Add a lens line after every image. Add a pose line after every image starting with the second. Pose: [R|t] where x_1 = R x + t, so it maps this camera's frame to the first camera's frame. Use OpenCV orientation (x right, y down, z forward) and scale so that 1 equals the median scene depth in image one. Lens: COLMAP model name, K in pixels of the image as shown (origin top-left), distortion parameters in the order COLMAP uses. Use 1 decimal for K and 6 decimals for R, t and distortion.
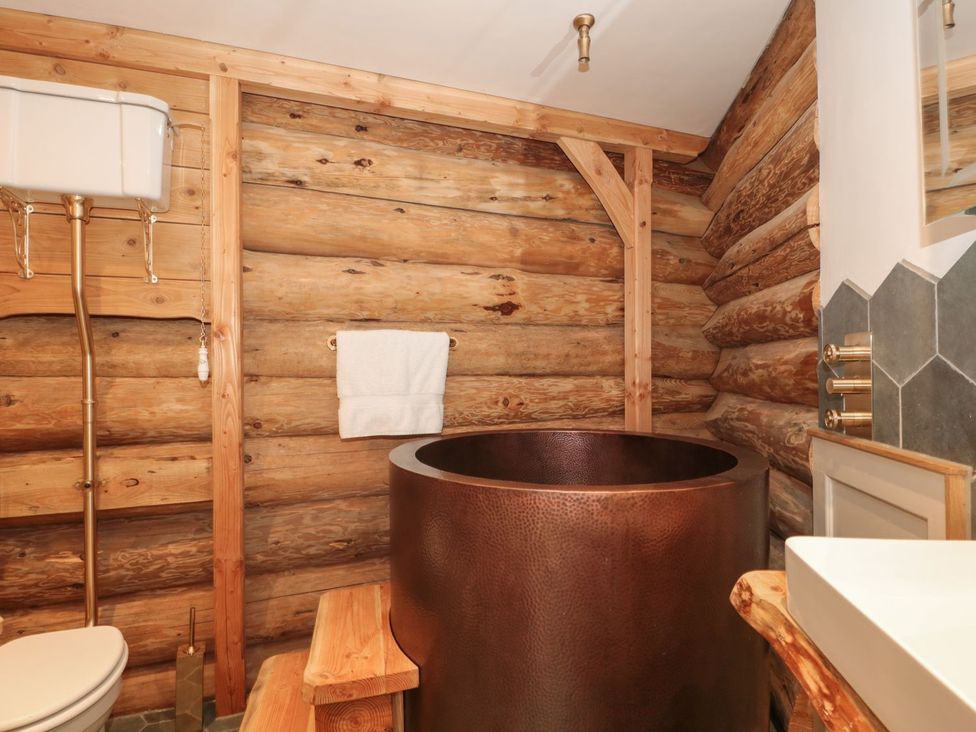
lens RADIAL K [[511.5, 0, 493.8], [0, 511.5, 360.0], [0, 0, 1]] dist [-0.001979, -0.002332]
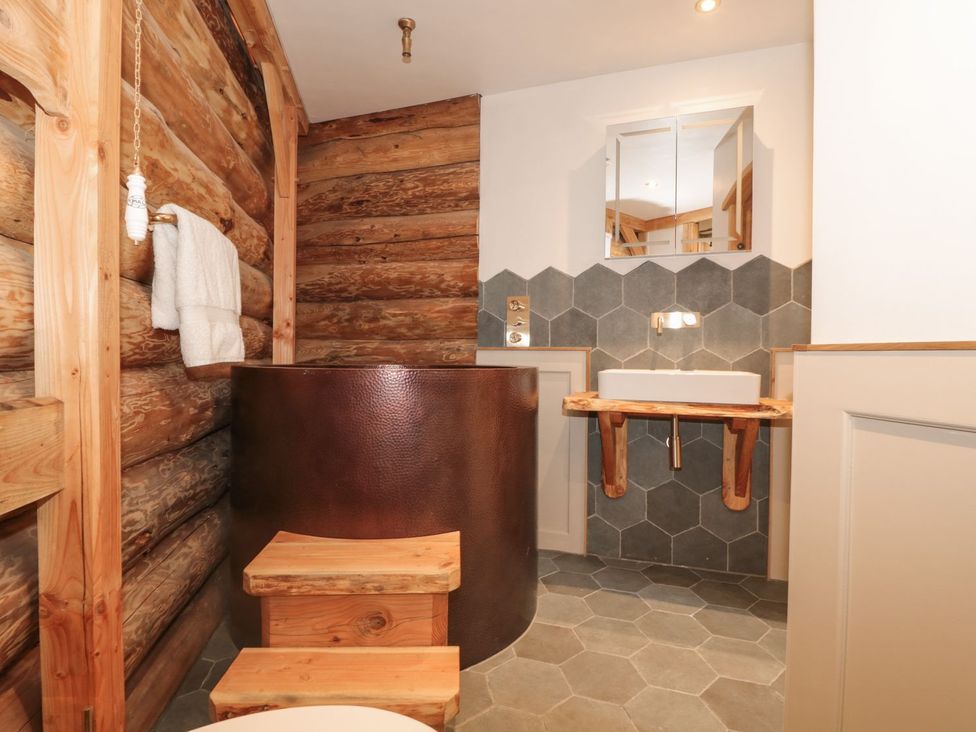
lens RADIAL K [[511.5, 0, 493.8], [0, 511.5, 360.0], [0, 0, 1]] dist [-0.001979, -0.002332]
pose [[0.170777, 0.001566, 0.985309, -1.029675], [-0.022538, 0.999743, 0.002318, 0.154832], [-0.985052, -0.022603, 0.170768, 0.565755]]
